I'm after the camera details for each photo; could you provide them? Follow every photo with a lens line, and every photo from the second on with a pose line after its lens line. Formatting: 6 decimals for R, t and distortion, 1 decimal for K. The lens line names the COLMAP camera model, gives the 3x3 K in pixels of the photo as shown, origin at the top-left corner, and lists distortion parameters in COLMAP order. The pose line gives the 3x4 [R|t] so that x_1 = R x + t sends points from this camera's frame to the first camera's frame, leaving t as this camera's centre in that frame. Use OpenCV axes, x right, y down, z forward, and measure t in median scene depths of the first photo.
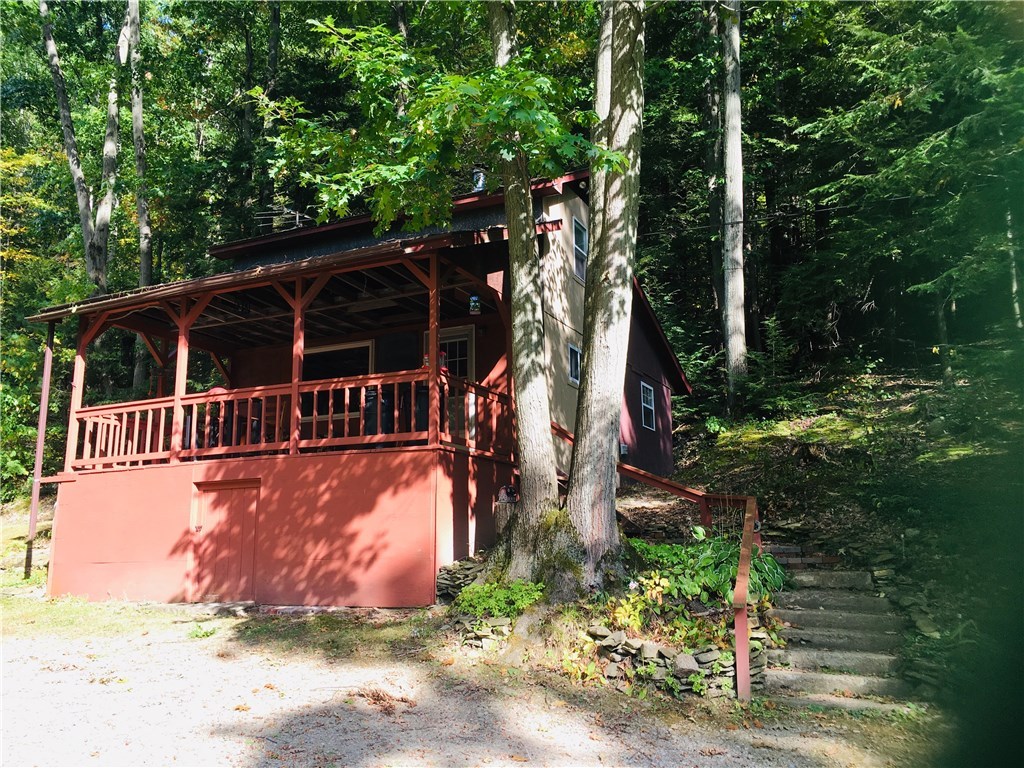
lens RADIAL K [[861.4, 0, 512.0], [0, 861.4, 384.0], [0, 0, 1]] dist [0.081284, -0.133179]
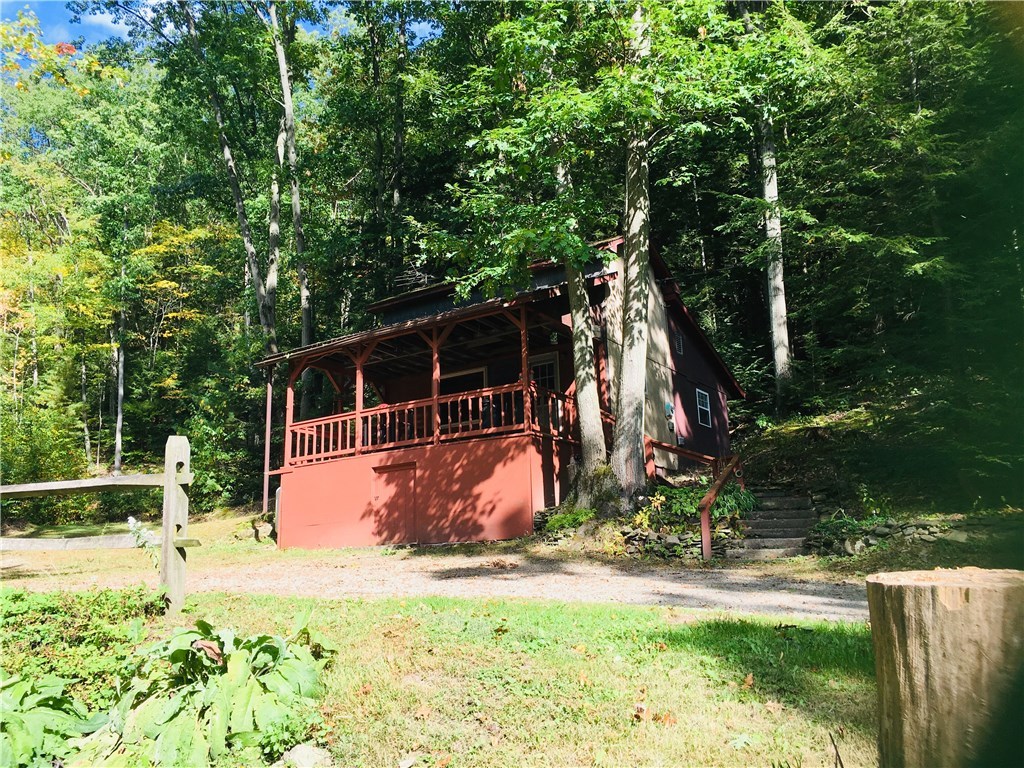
lens RADIAL K [[861.4, 0, 512.0], [0, 861.4, 384.0], [0, 0, 1]] dist [0.081284, -0.133179]
pose [[0.989867, -0.050815, -0.132595, 0.080669], [0.046533, 0.998296, -0.035201, 0.035911], [0.134157, 0.028675, 0.990545, -0.470760]]
